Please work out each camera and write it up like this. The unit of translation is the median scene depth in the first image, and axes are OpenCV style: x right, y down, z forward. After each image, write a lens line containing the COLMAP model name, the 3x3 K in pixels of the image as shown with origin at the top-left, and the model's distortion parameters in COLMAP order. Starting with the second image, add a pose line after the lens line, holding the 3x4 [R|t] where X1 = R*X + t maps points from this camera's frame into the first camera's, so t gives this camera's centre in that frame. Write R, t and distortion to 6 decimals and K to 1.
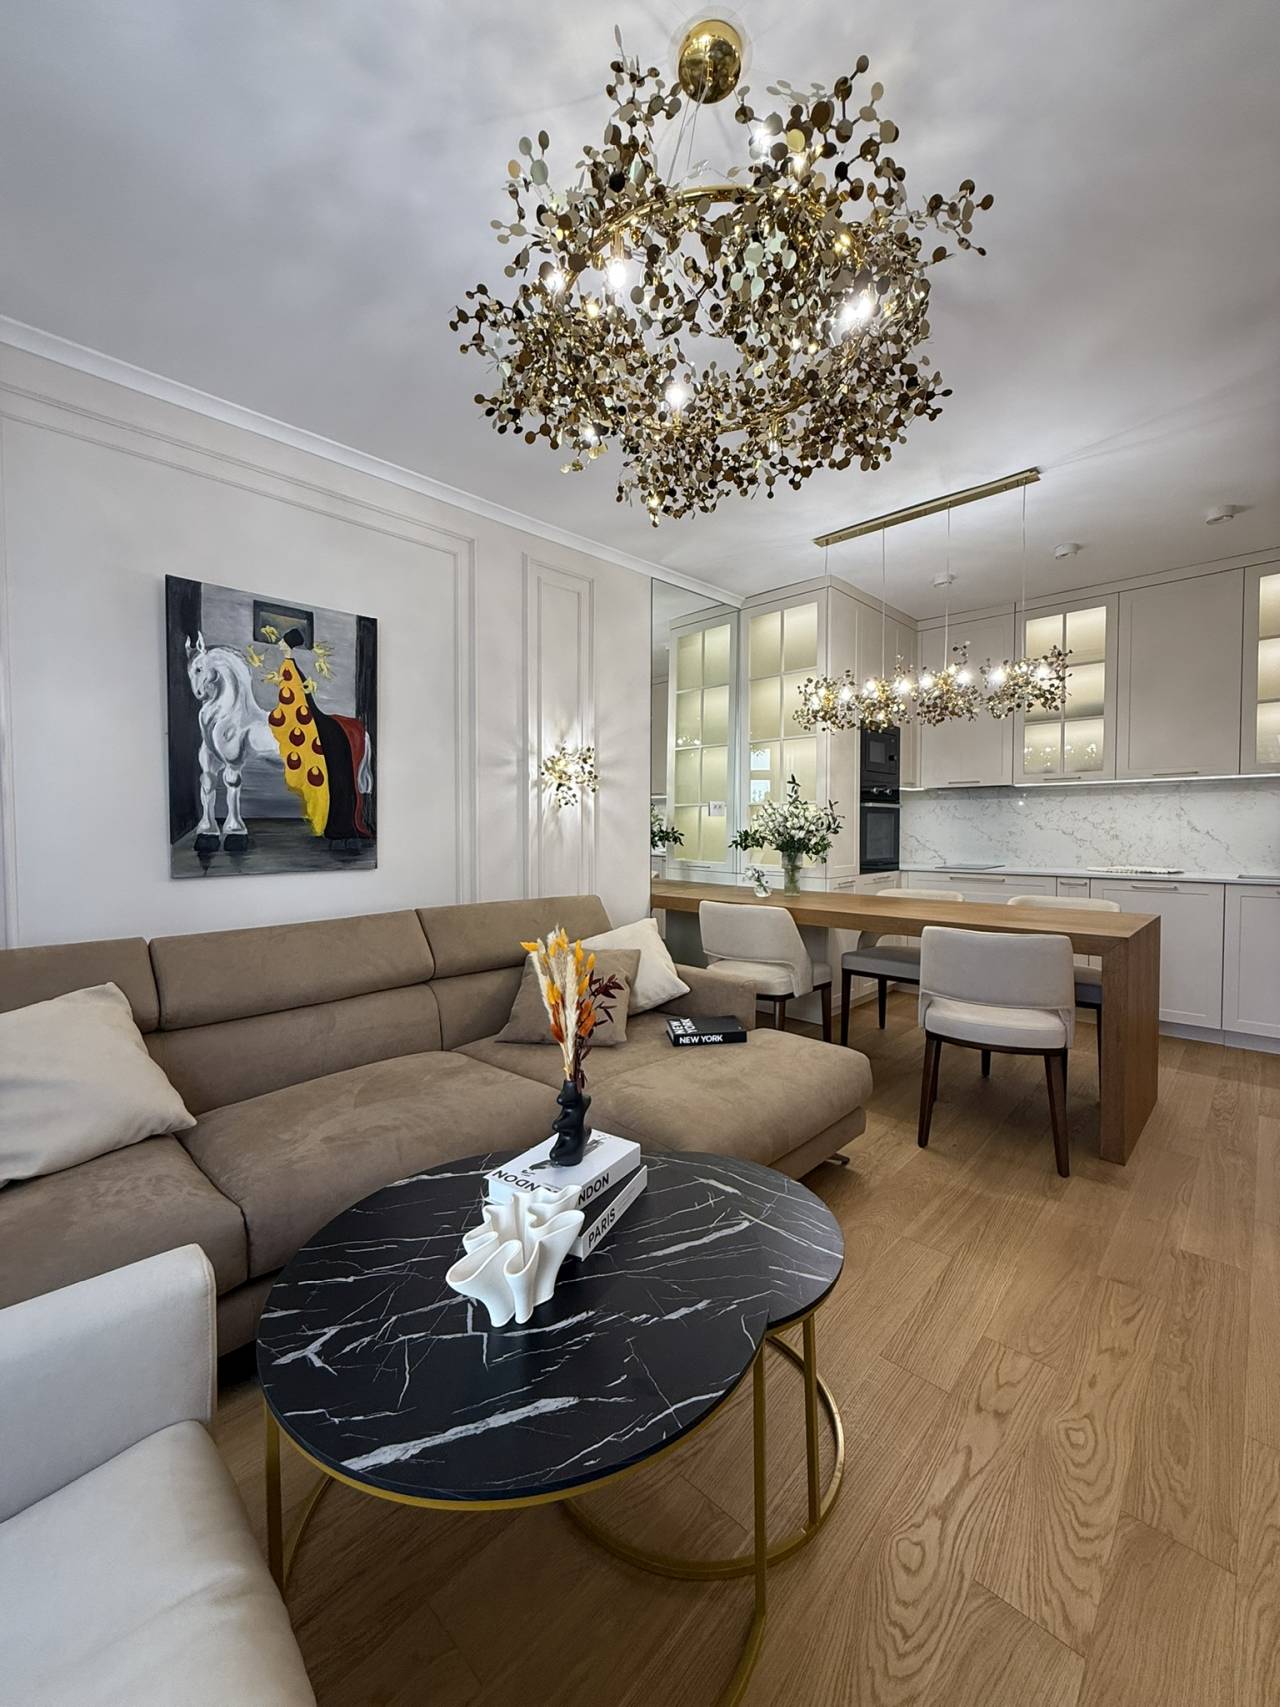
lens RADIAL K [[683.0, 0, 638.7], [0, 683.0, 847.1], [0, 0, 1]] dist [0.001900, -0.000449]
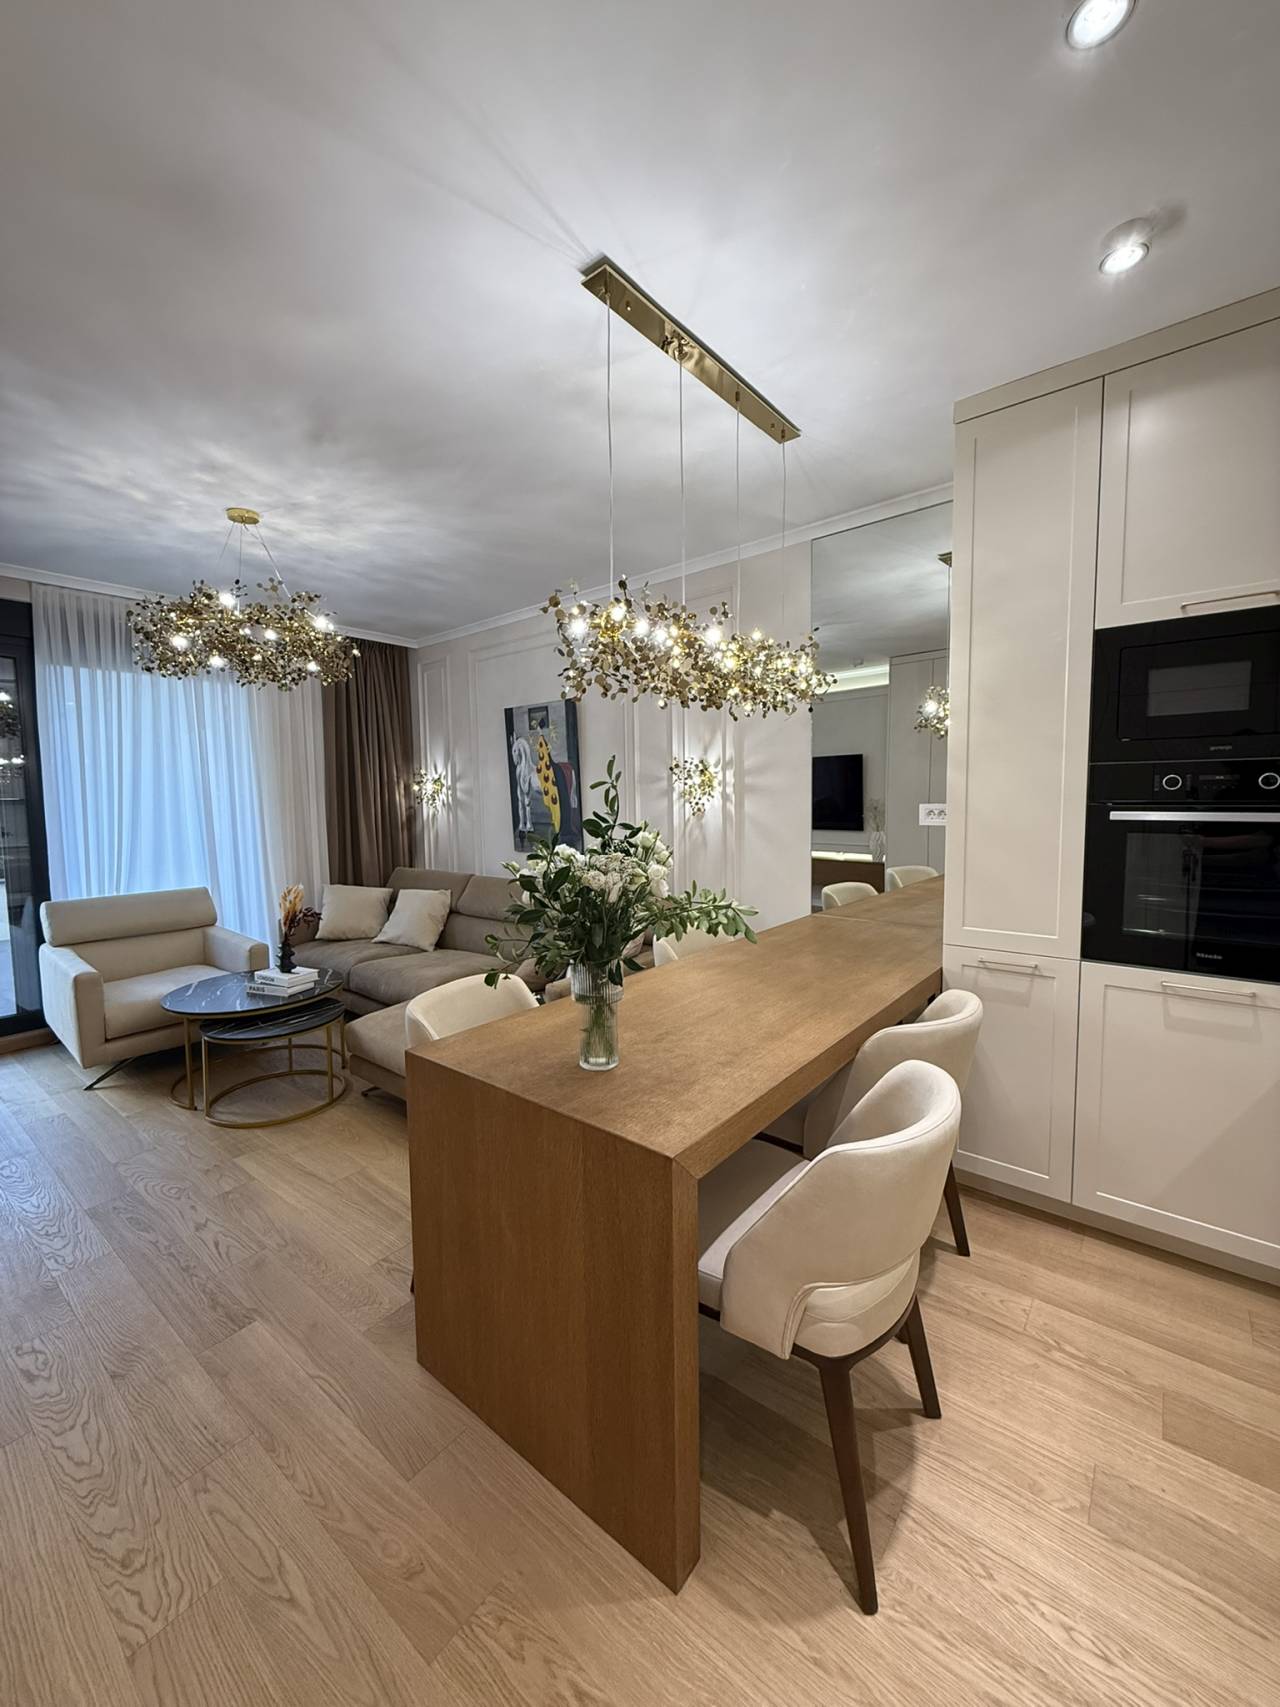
lens RADIAL K [[683.0, 0, 635.1], [0, 683.0, 846.8], [0, 0, 1]] dist [0.001900, -0.000449]
pose [[0.076819, 0.073882, -0.994304, 1.331879], [-0.016844, 0.997205, 0.072797, -0.116676], [0.996903, 0.011156, 0.077849, 1.110391]]
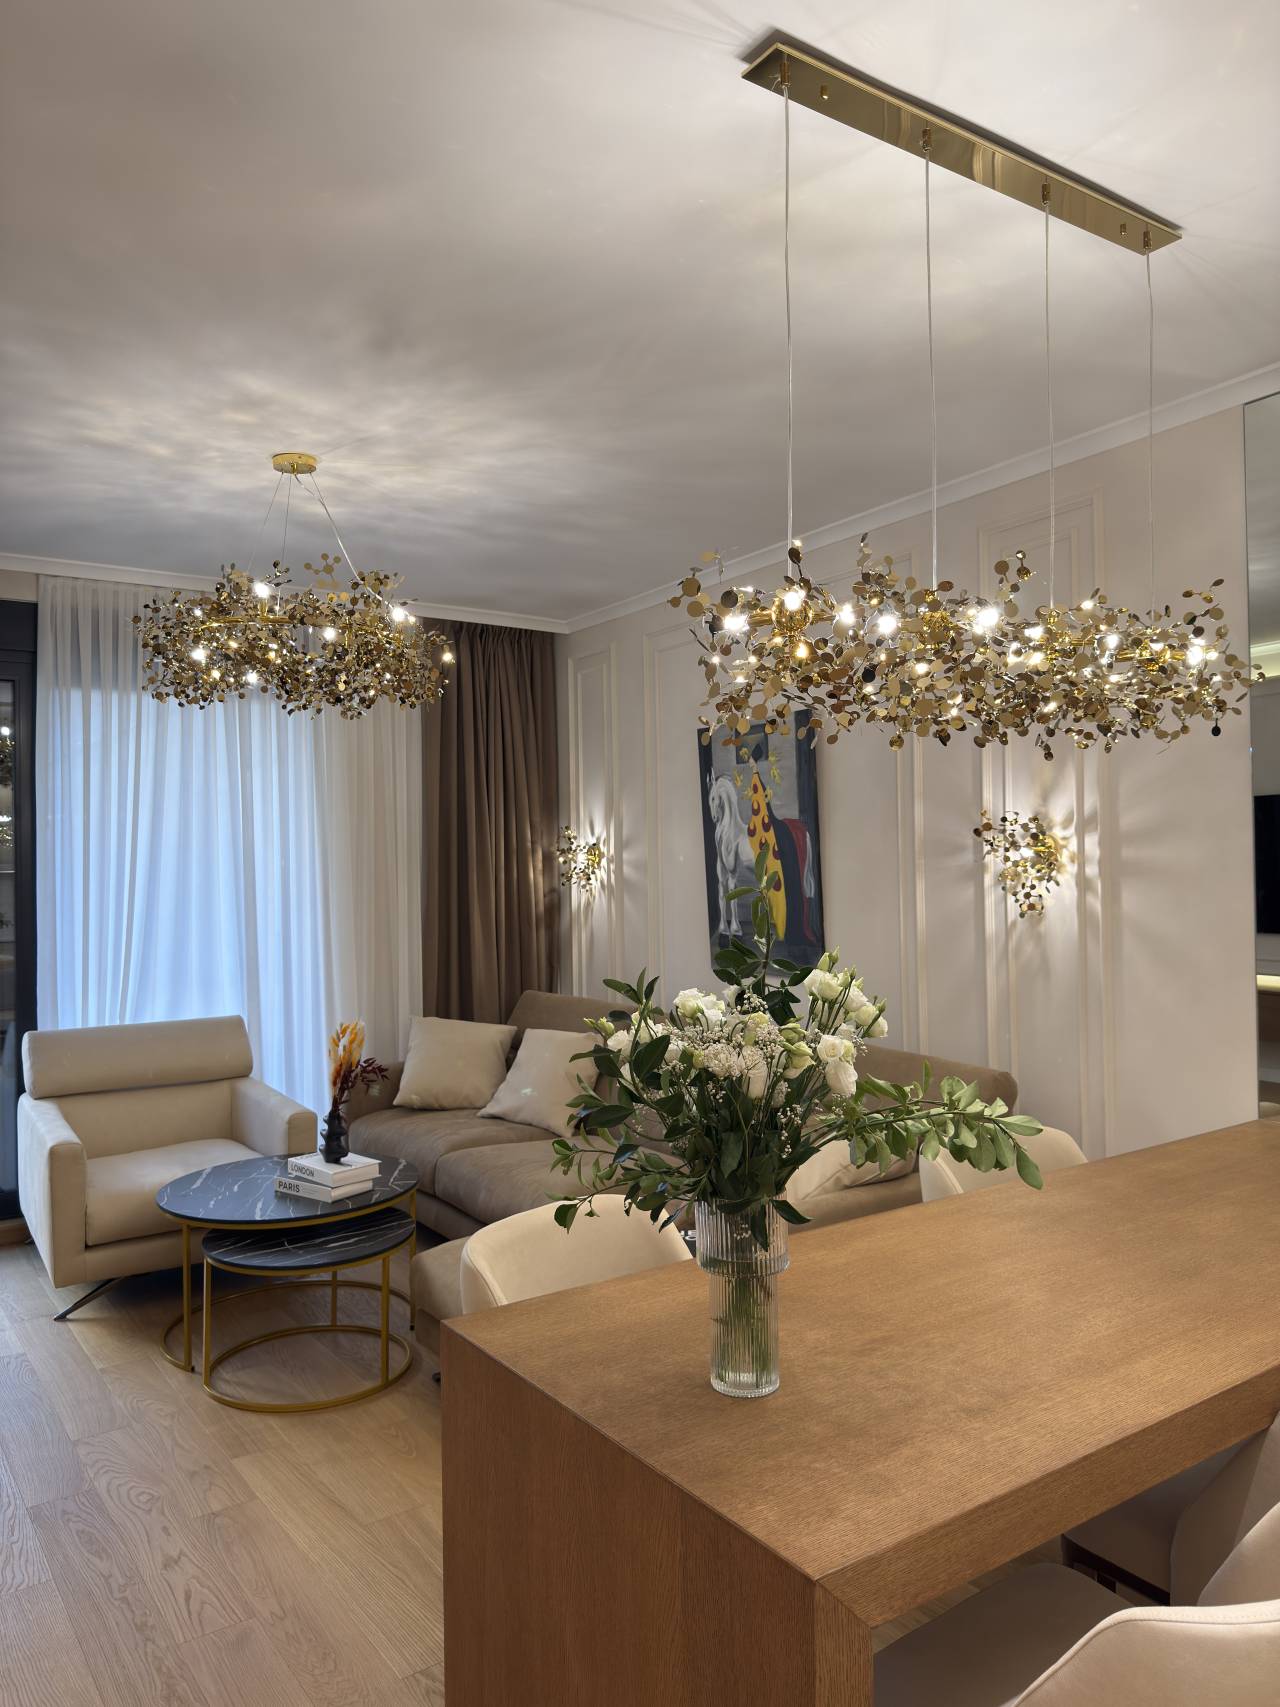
lens RADIAL K [[1206.6, 0, 622.5], [0, 1206.6, 858.1], [0, 0, 1]] dist [0.051730, -0.073984]
pose [[-0.208513, -0.001114, -0.978019, 1.352443], [-0.015845, 0.999872, 0.002239, -0.144046], [0.977891, 0.015963, -0.208504, 1.188995]]
